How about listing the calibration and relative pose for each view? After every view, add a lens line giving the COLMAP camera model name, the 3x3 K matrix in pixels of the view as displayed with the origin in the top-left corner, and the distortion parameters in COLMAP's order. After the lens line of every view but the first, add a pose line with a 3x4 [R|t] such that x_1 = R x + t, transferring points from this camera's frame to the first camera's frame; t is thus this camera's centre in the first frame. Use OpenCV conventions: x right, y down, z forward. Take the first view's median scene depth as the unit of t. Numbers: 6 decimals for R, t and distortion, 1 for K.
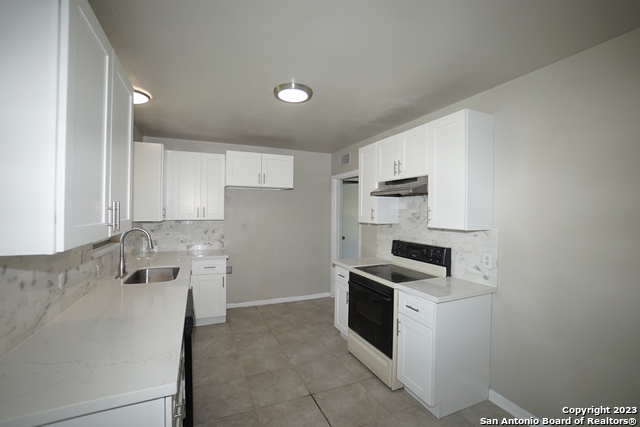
lens RADIAL K [[285.3, 0, 318.2], [0, 285.3, 215.7], [0, 0, 1]] dist [-0.022254, 0.000317]
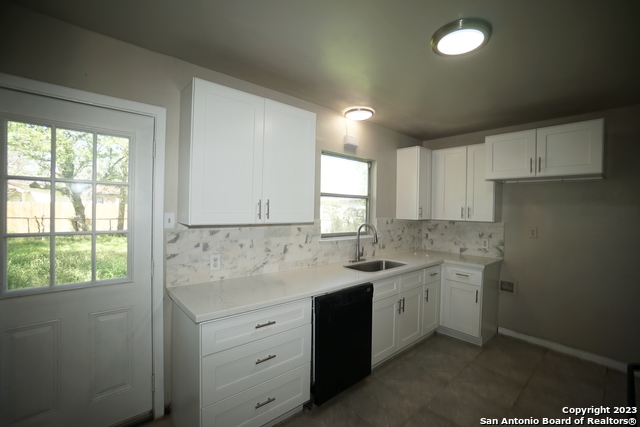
lens RADIAL K [[283.3, 0, 321.7], [0, 283.3, 211.8], [0, 0, 1]] dist [-0.002530, -0.000042]
pose [[0.324150, 0.004887, -0.945993, 0.337757], [-0.031322, 0.999494, -0.005570, 0.005623], [0.945487, 0.031435, 0.324139, 0.330537]]
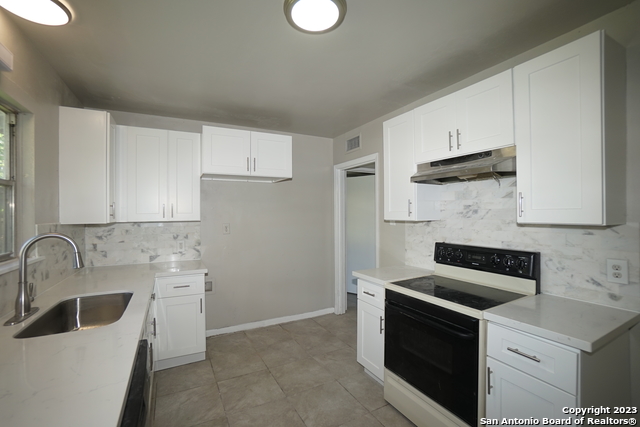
lens RADIAL K [[285.3, 0, 318.2], [0, 285.3, 215.7], [0, 0, 1]] dist [-0.022254, 0.000317]
pose [[0.996597, -0.017320, 0.080592, -0.099857], [0.017910, 0.999818, -0.006610, 0.014649], [-0.080463, 0.008031, 0.996725, 0.279623]]
